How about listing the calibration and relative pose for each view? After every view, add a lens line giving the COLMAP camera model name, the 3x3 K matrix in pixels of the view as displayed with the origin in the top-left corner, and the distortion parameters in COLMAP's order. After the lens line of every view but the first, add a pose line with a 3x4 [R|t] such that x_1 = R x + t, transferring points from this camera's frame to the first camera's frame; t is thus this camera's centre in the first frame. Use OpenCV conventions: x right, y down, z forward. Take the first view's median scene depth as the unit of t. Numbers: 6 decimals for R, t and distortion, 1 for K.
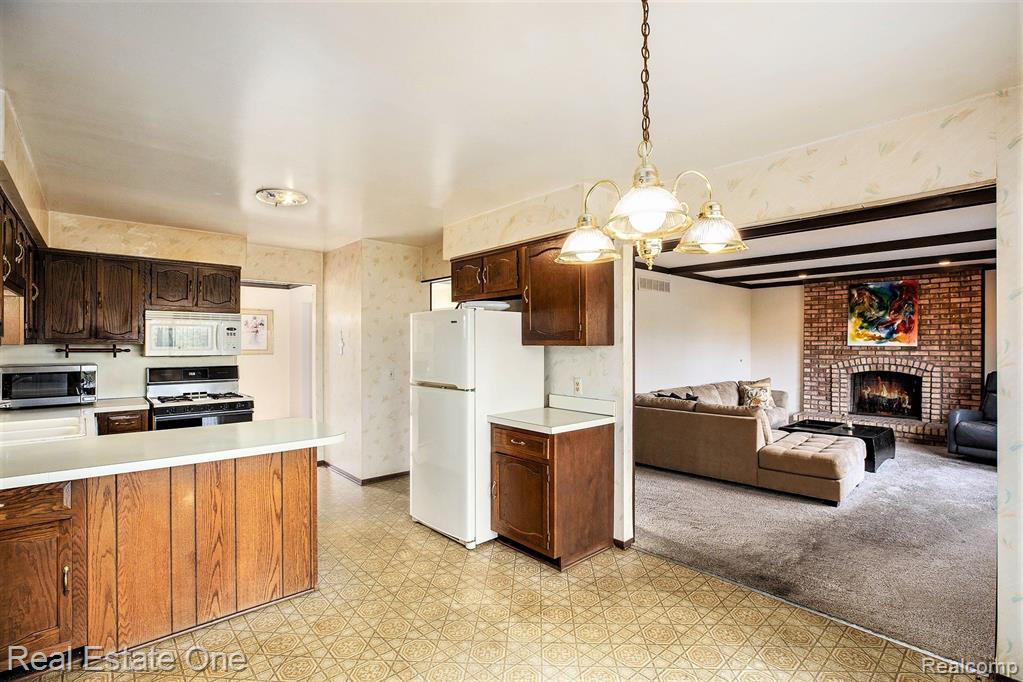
lens RADIAL K [[477.2, 0, 517.0], [0, 477.2, 344.9], [0, 0, 1]] dist [-0.000968, 0.000693]
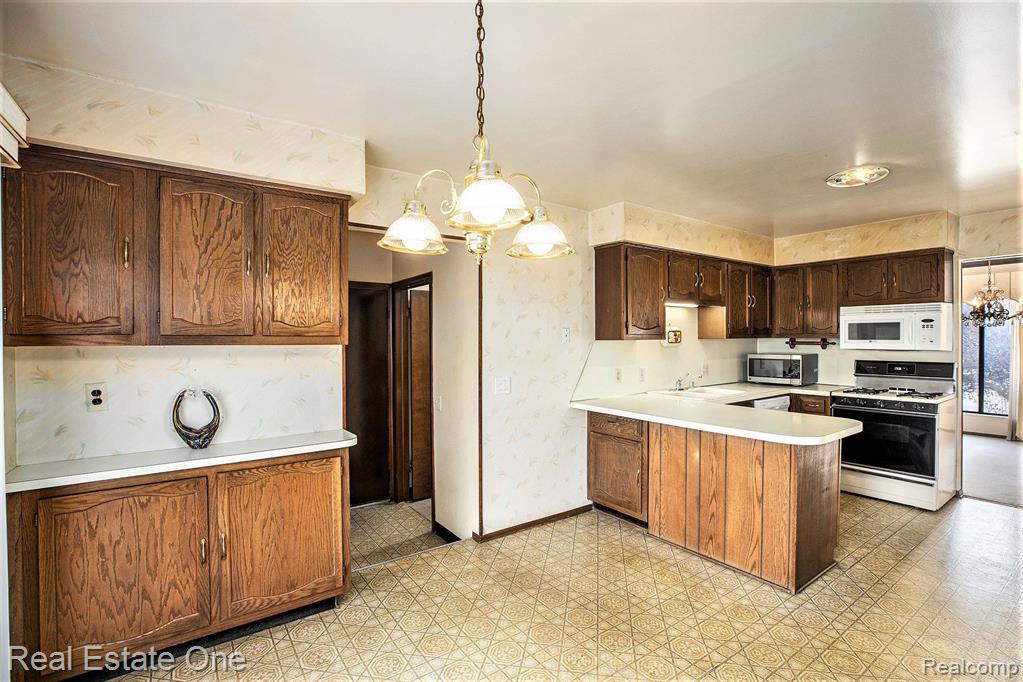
lens RADIAL K [[477.2, 0, 517.0], [0, 477.2, 344.9], [0, 0, 1]] dist [-0.000968, 0.000693]
pose [[-0.085806, 0.014679, -0.996204, 1.525148], [0.000922, 0.999892, 0.014654, -0.008232], [0.996311, 0.000339, -0.085811, 1.400654]]
